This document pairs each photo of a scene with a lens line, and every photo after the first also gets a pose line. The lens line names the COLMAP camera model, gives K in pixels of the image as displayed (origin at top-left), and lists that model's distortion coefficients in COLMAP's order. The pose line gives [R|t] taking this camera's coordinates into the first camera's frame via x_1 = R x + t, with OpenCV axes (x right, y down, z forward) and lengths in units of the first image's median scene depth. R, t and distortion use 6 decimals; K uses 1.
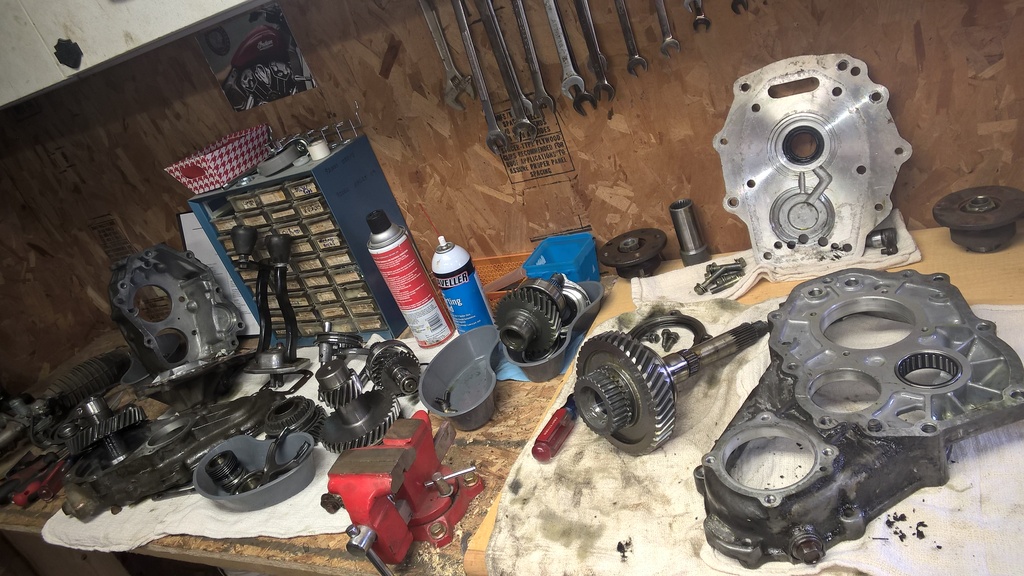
lens RADIAL K [[779.9, 0, 509.4], [0, 779.9, 286.8], [0, 0, 1]] dist [0.019863, -0.026518]
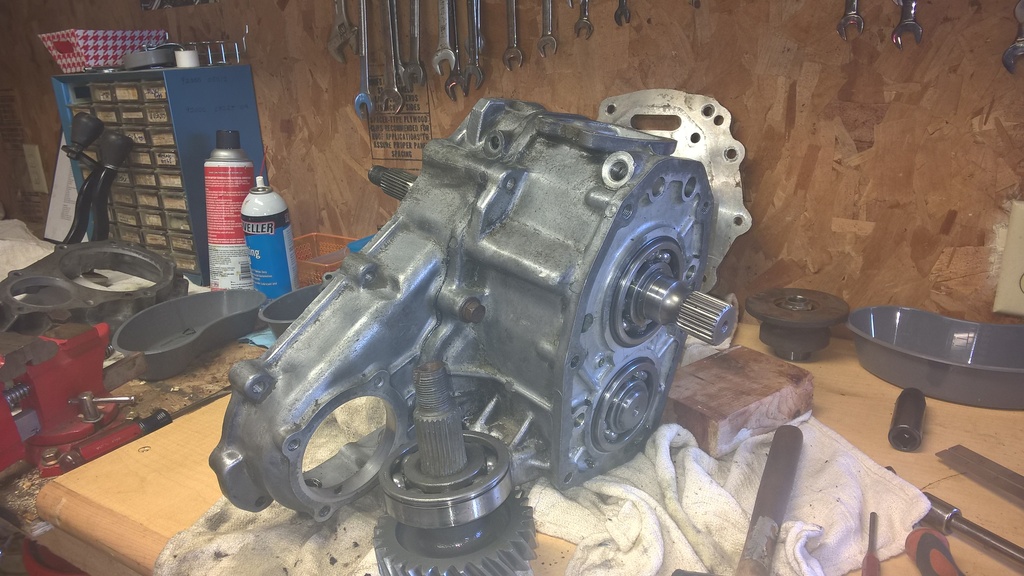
lens RADIAL K [[779.9, 0, 516.8], [0, 779.9, 289.6], [0, 0, 1]] dist [0.019863, -0.026518]
pose [[0.947089, 0.319717, -0.028335, 0.245021], [-0.320904, 0.941410, -0.103771, 0.053338], [-0.006503, 0.107374, 0.994197, 0.116610]]
